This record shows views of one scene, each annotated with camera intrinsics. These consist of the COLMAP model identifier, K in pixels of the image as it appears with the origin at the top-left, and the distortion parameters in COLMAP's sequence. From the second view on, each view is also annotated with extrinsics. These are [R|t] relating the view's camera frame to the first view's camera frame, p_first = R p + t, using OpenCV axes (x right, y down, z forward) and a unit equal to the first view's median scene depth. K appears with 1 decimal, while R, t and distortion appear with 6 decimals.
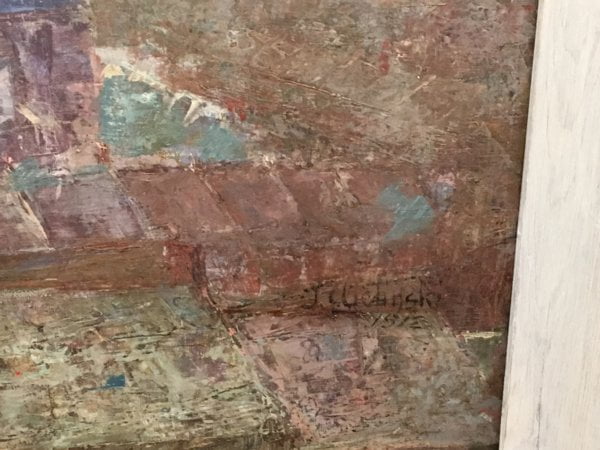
lens RADIAL K [[1161.4, 0, 300.0], [0, 1161.4, 225.0], [0, 0, 1]] dist [0.034771, 0.000000]
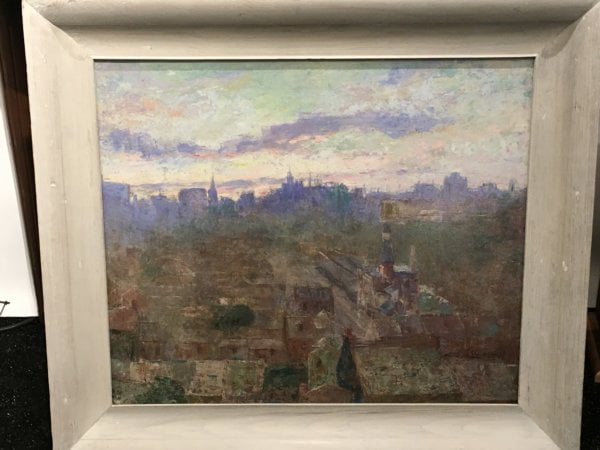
lens RADIAL K [[887.2, 0, 300.1], [0, 887.2, 224.4], [0, 0, 1]] dist [0.000122, 0.000000]
pose [[0.996115, 0.020048, -0.085755, -0.312706], [-0.044321, 0.955563, -0.291435, 0.567027], [0.076102, 0.294103, 0.952739, -2.073195]]
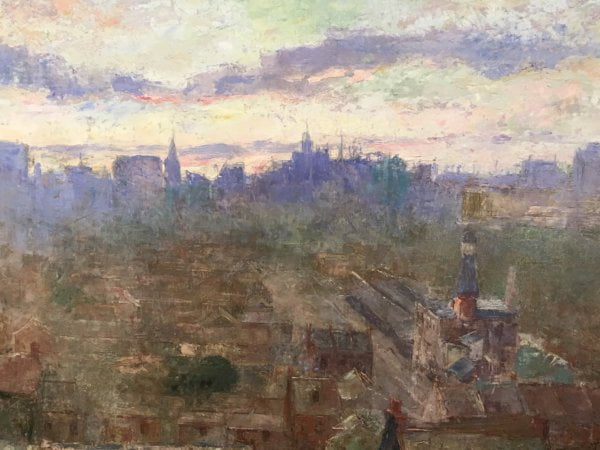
lens RADIAL K [[870.2, 0, 298.7], [0, 870.2, 225.9], [0, 0, 1]] dist [0.039773, 0.000000]
pose [[0.995472, 0.053334, -0.078686, -0.479427], [-0.073491, 0.956829, -0.281206, 0.180820], [0.060291, 0.285715, 0.956416, -0.853254]]
